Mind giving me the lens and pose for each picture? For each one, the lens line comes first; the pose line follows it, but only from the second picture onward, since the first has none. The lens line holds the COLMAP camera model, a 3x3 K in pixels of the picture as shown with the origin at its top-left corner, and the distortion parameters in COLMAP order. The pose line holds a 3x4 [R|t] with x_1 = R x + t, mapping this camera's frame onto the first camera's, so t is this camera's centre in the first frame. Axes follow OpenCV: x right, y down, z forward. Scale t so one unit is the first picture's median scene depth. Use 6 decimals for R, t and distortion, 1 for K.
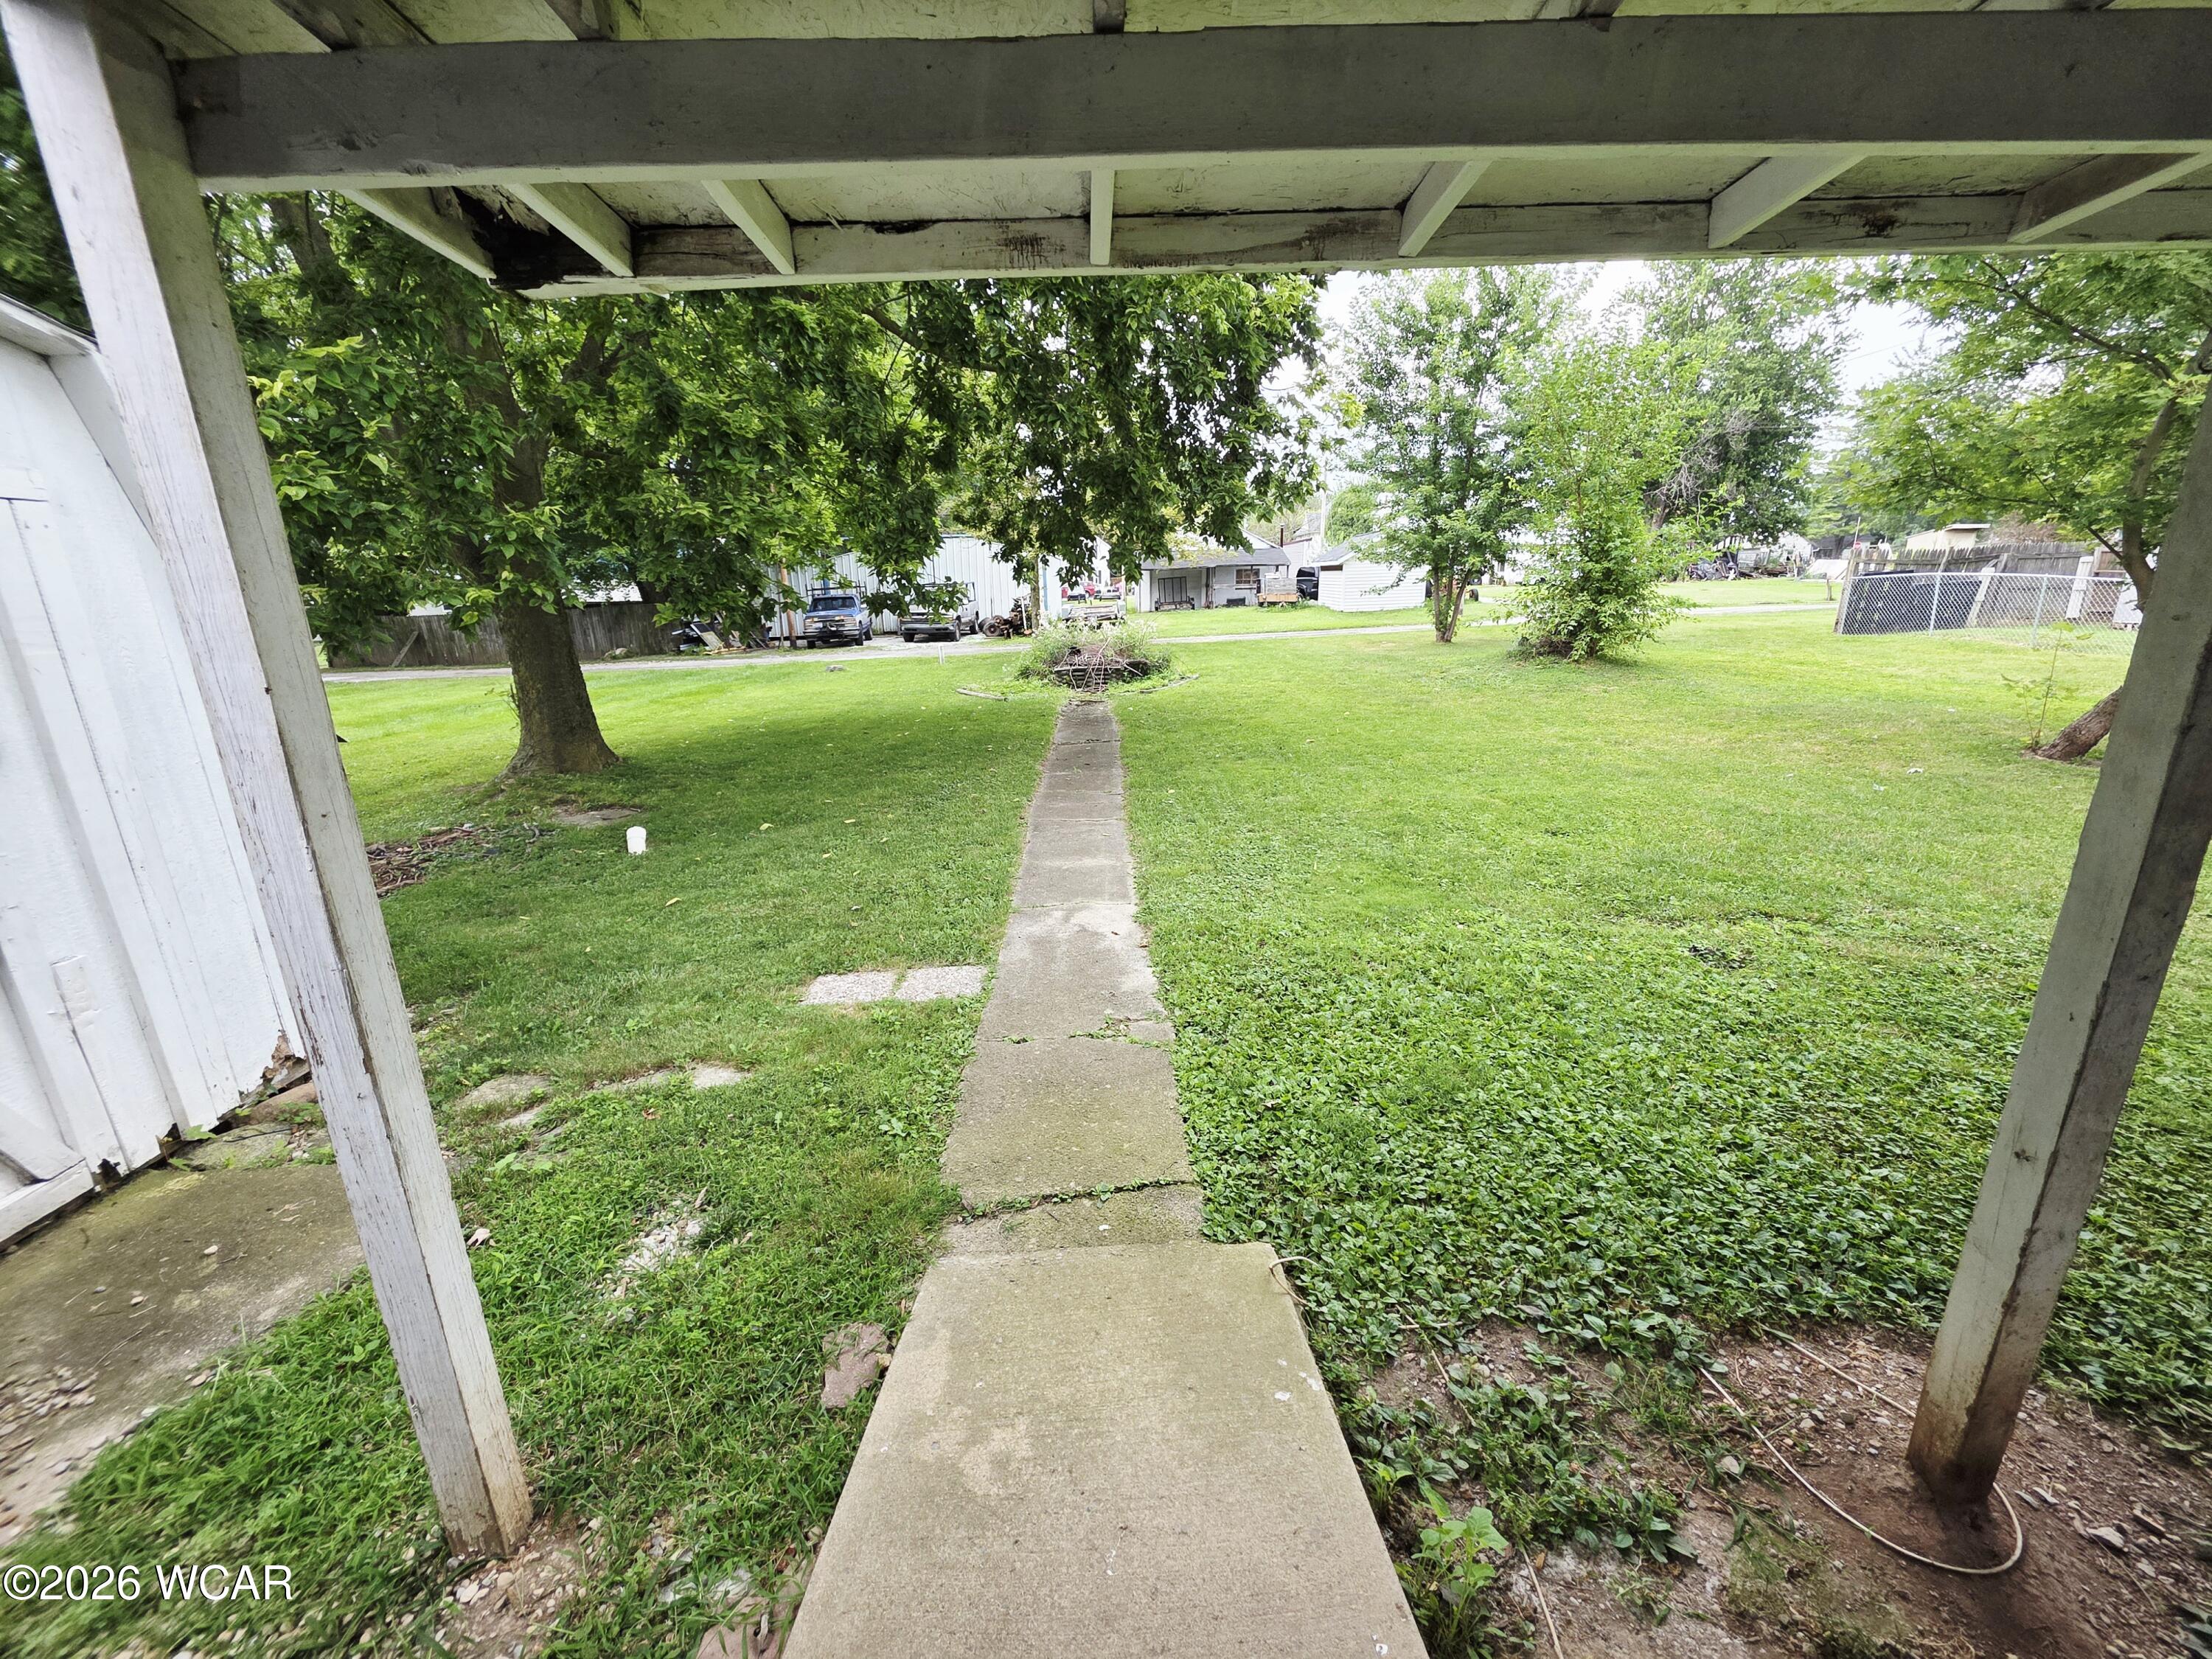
lens RADIAL K [[880.2, 0, 1099.5], [0, 880.2, 824.1], [0, 0, 1]] dist [0.000503, 0.000274]
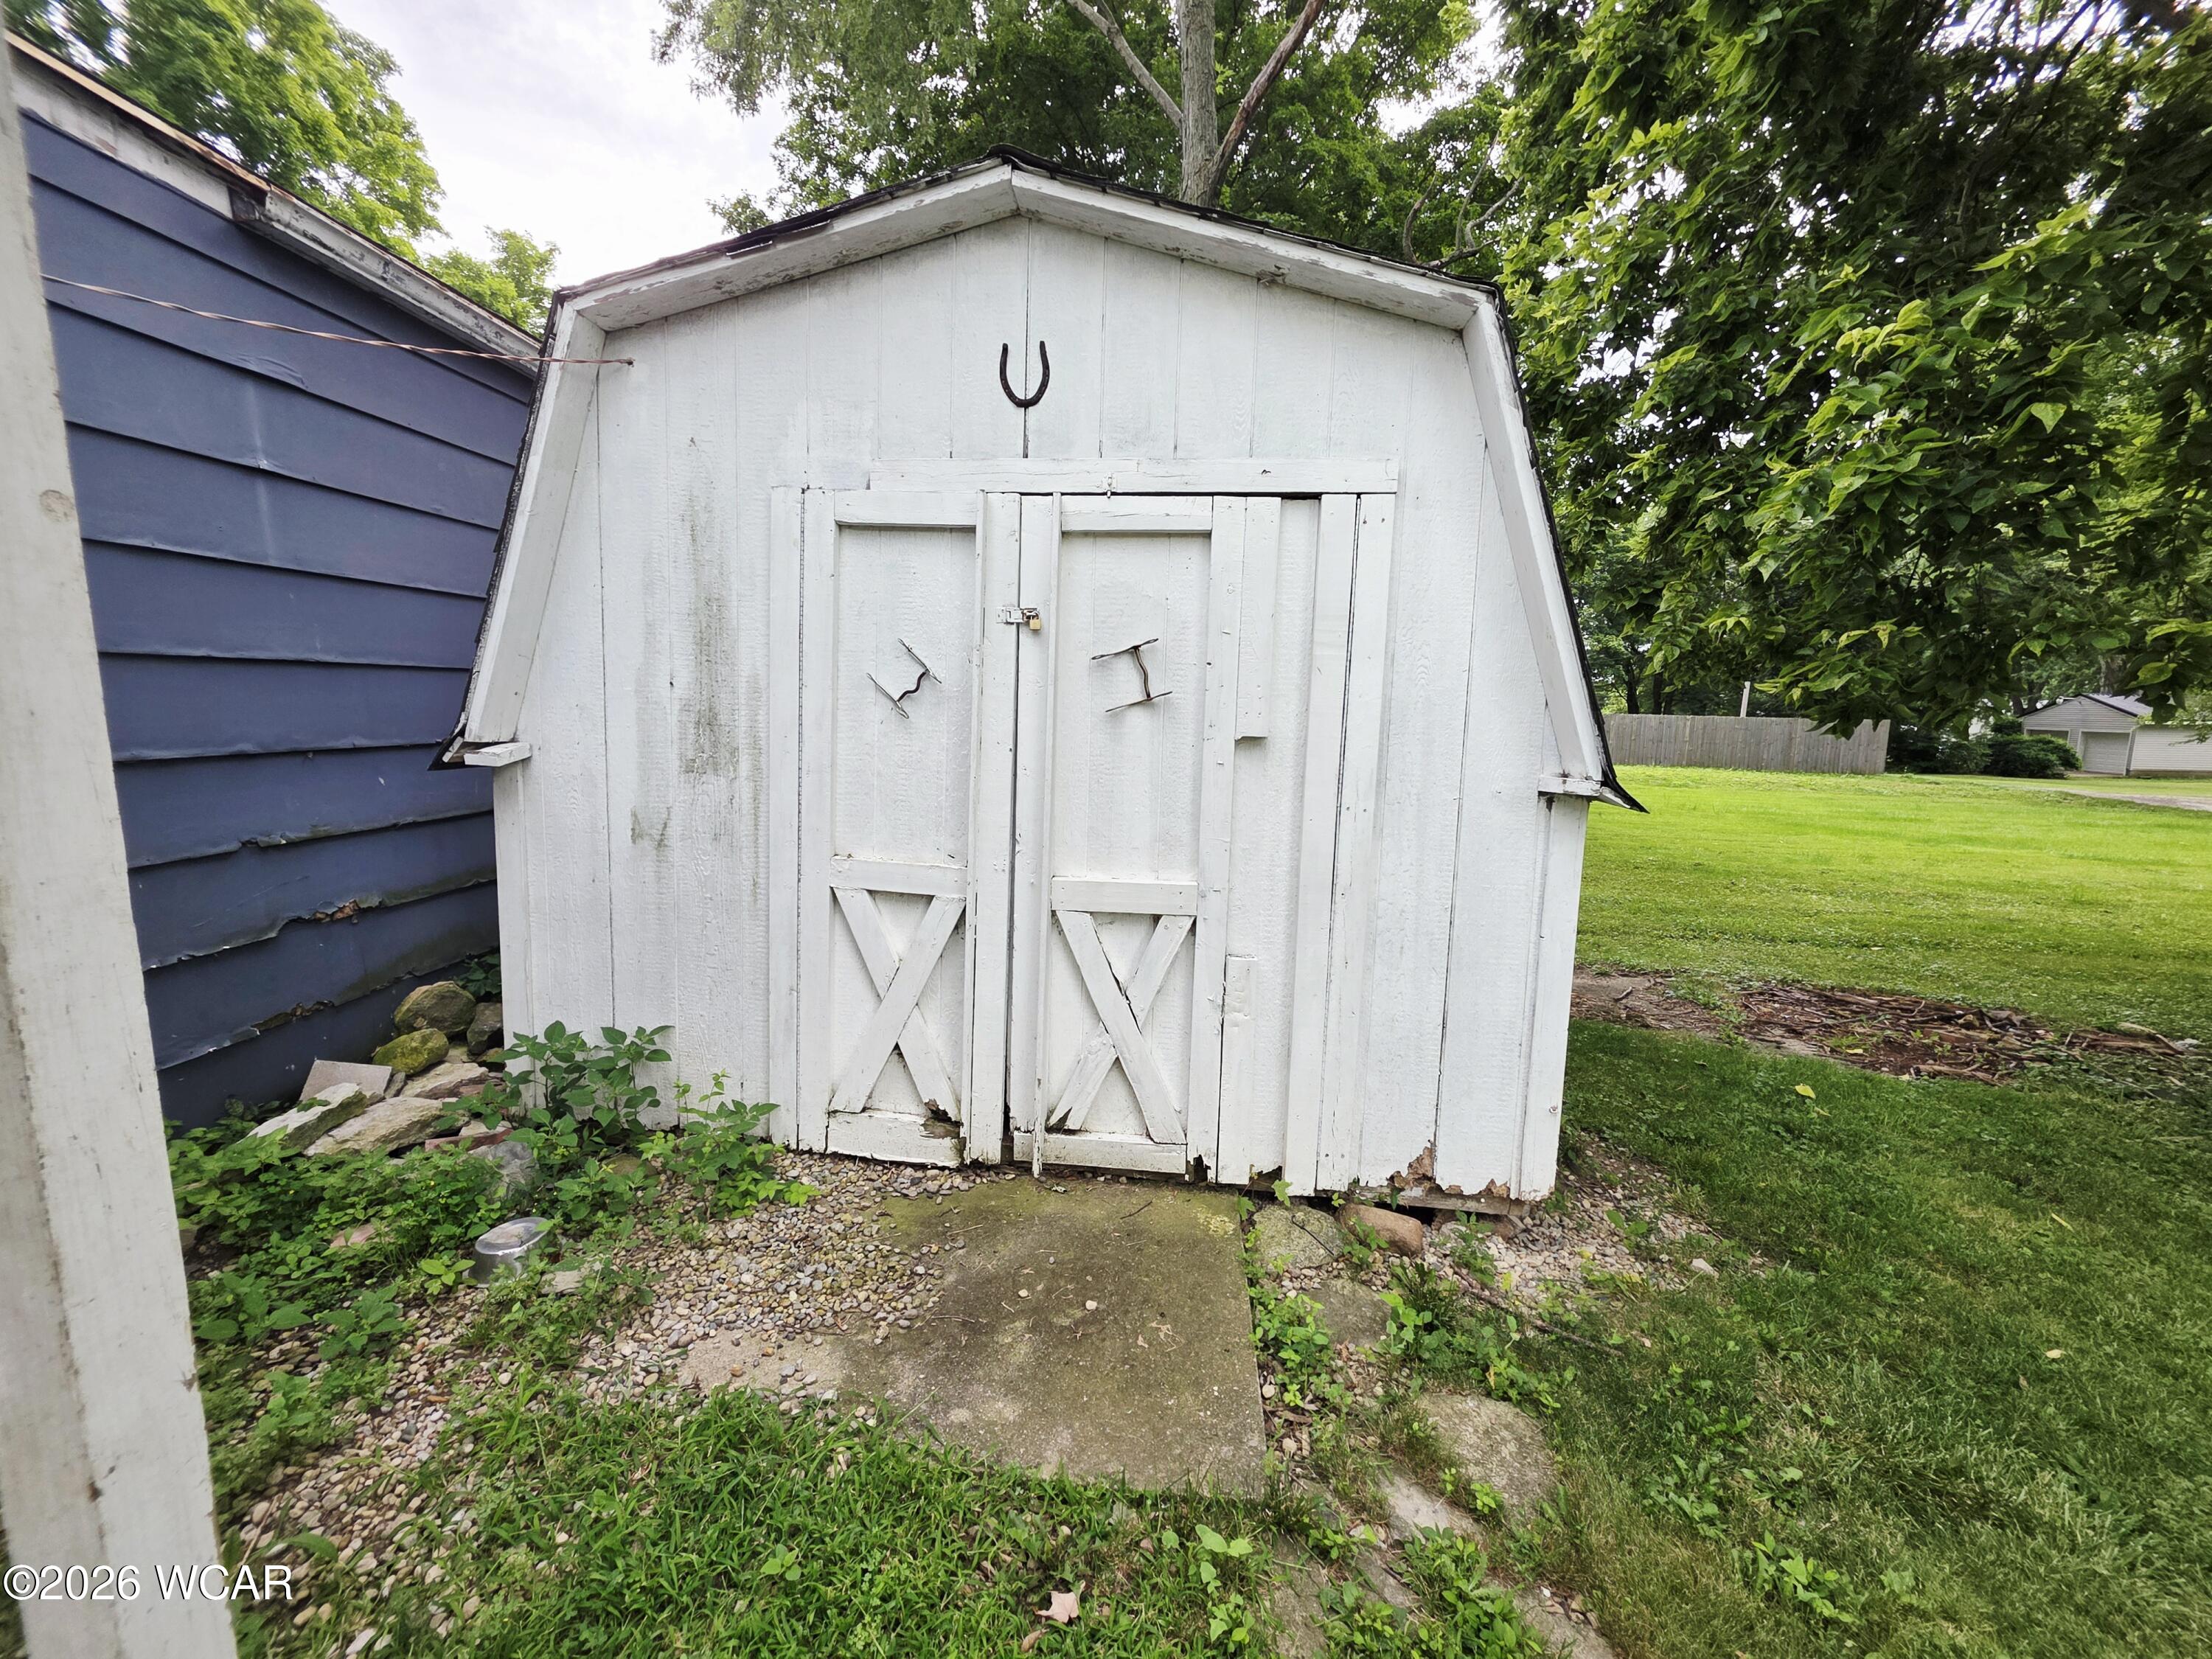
lens RADIAL K [[880.2, 0, 1099.5], [0, 880.2, 824.1], [0, 0, 1]] dist [0.000503, 0.000274]
pose [[-0.094740, 0.146743, -0.984627, -0.188284], [-0.287609, 0.942864, 0.168193, -0.095858], [0.953051, 0.299122, -0.047123, 0.769758]]
